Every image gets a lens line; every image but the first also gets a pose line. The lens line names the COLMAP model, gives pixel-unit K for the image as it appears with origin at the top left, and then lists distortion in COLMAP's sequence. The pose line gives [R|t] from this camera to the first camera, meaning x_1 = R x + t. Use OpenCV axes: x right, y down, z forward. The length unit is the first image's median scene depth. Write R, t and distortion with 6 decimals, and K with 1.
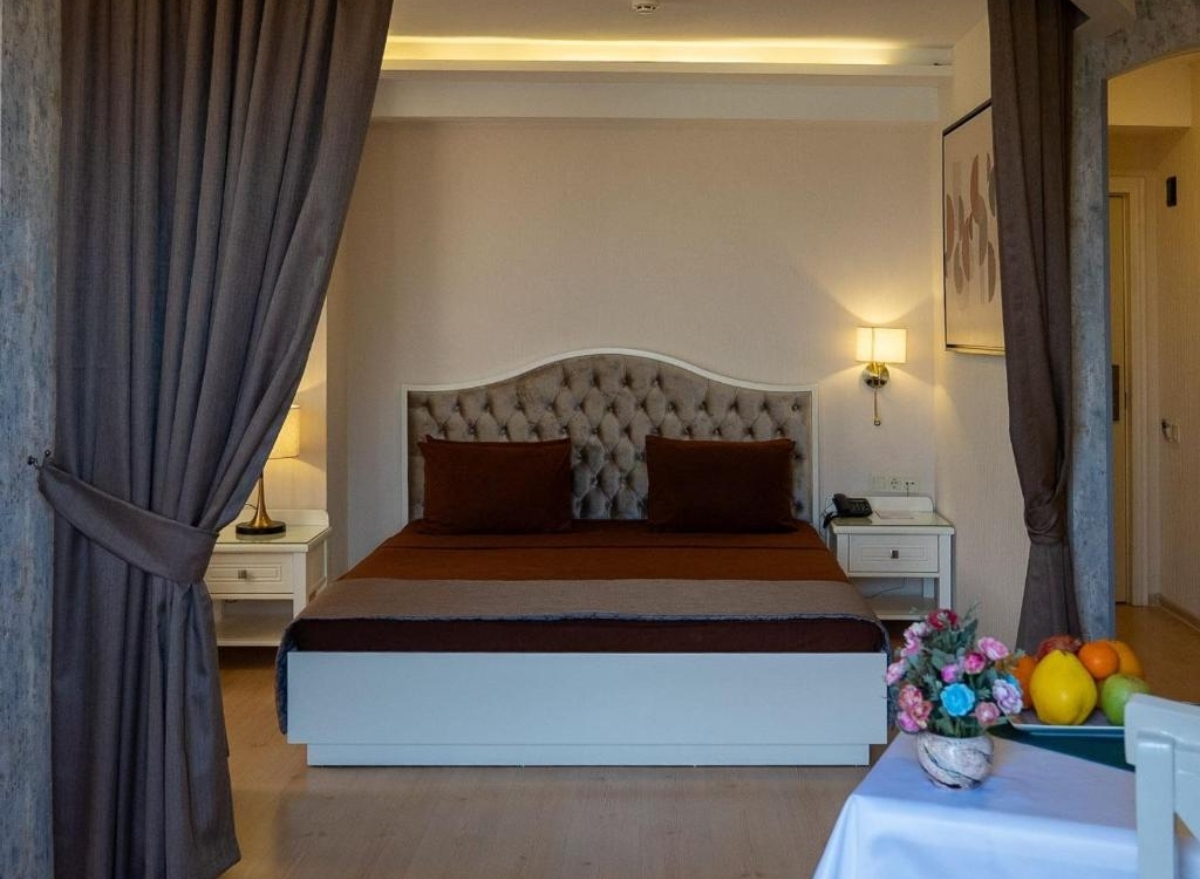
lens RADIAL K [[1405.6, 0, 665.0], [0, 1405.6, 333.1], [0, 0, 1]] dist [0.016691, -0.000027]
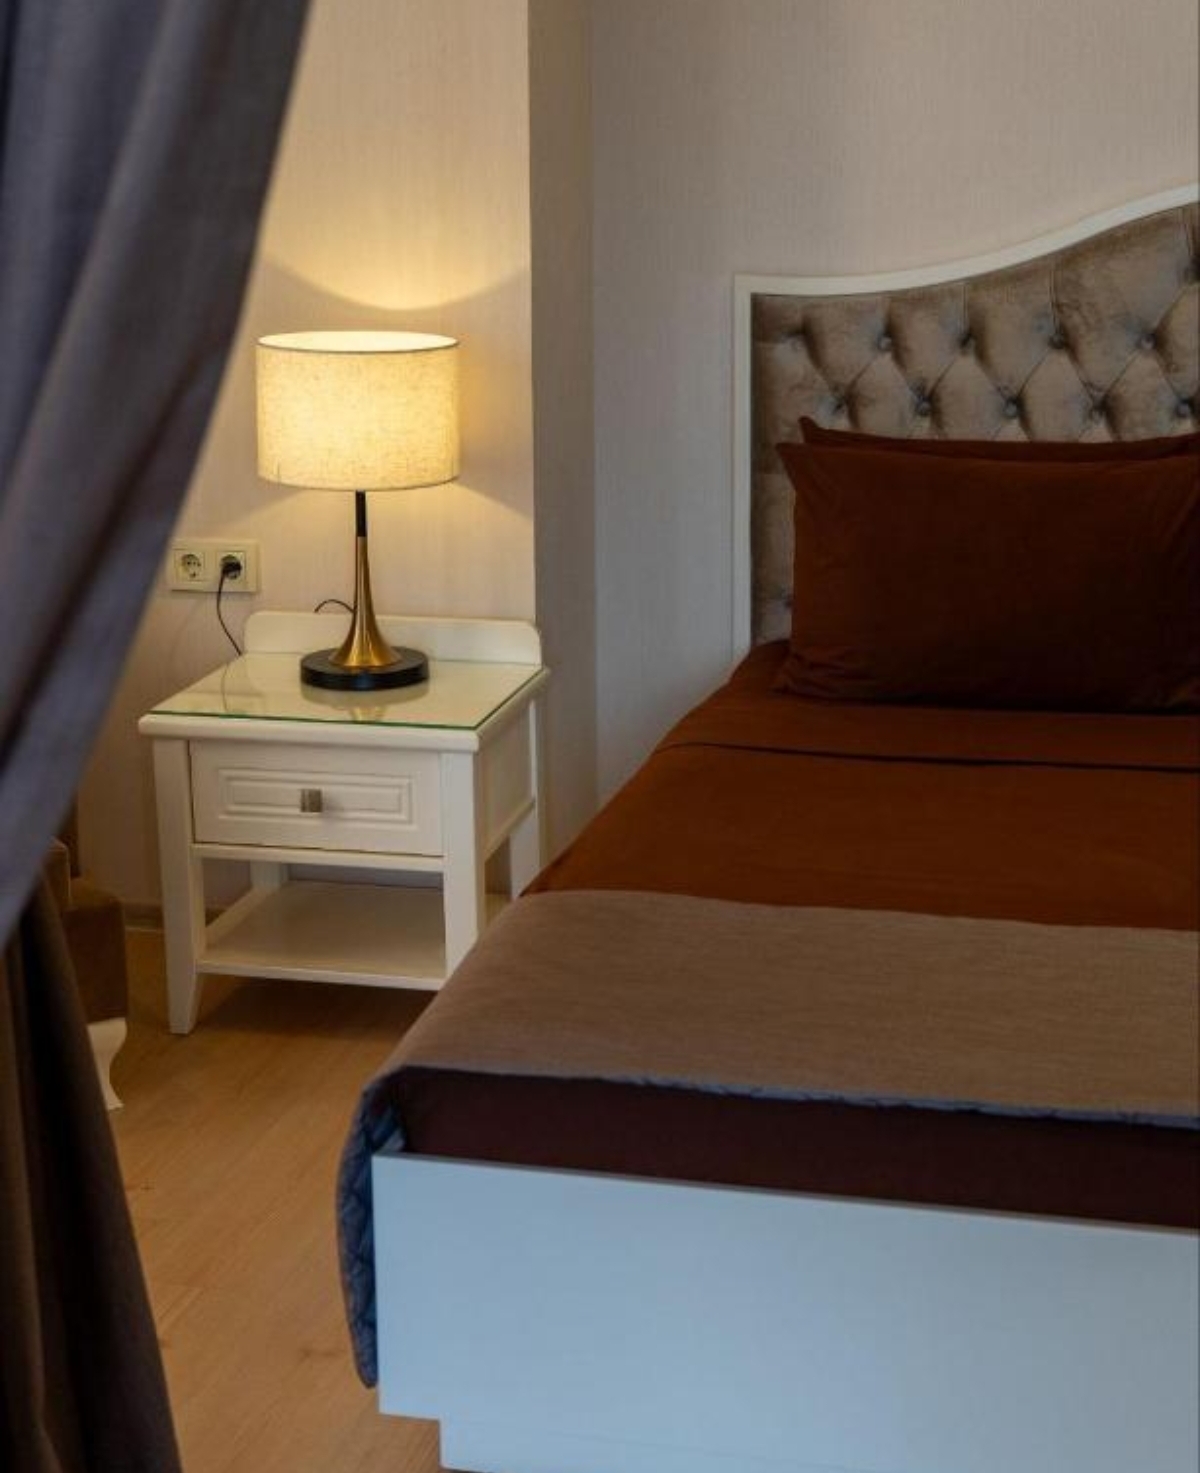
lens RADIAL K [[2393.8, 0, 601.6], [0, 2393.8, 786.2], [0, 0, 1]] dist [0.030600, 0.113186]
pose [[0.970015, 0.054913, -0.236761, -0.066349], [0.008440, 0.965943, 0.258615, 0.003158], [0.242899, -0.252859, 0.936516, 0.375267]]
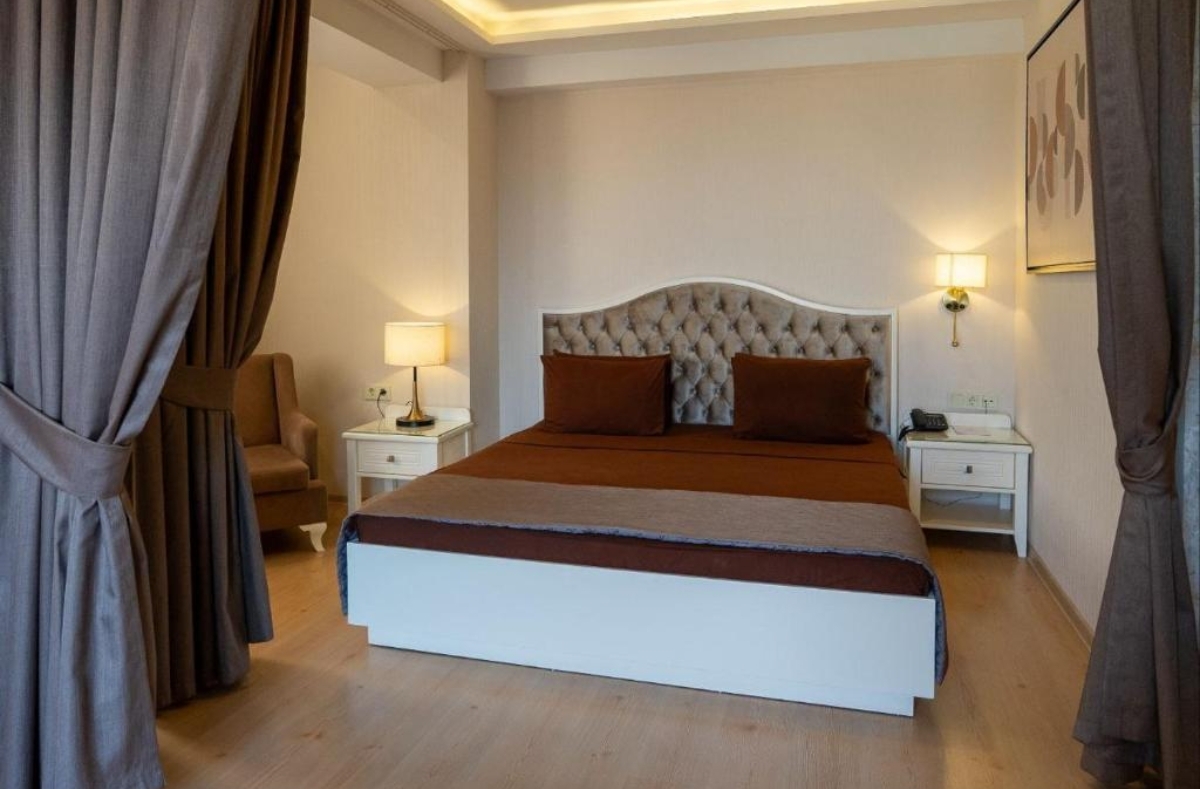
lens RADIAL K [[828.6, 0, 597.1], [0, 828.6, 335.6], [0, 0, 1]] dist [-0.007265, -0.000373]
pose [[0.955375, 0.009384, -0.295245, 0.076753], [0.005579, 0.998744, 0.049798, 0.024679], [0.295342, -0.049223, 0.954123, 0.322774]]
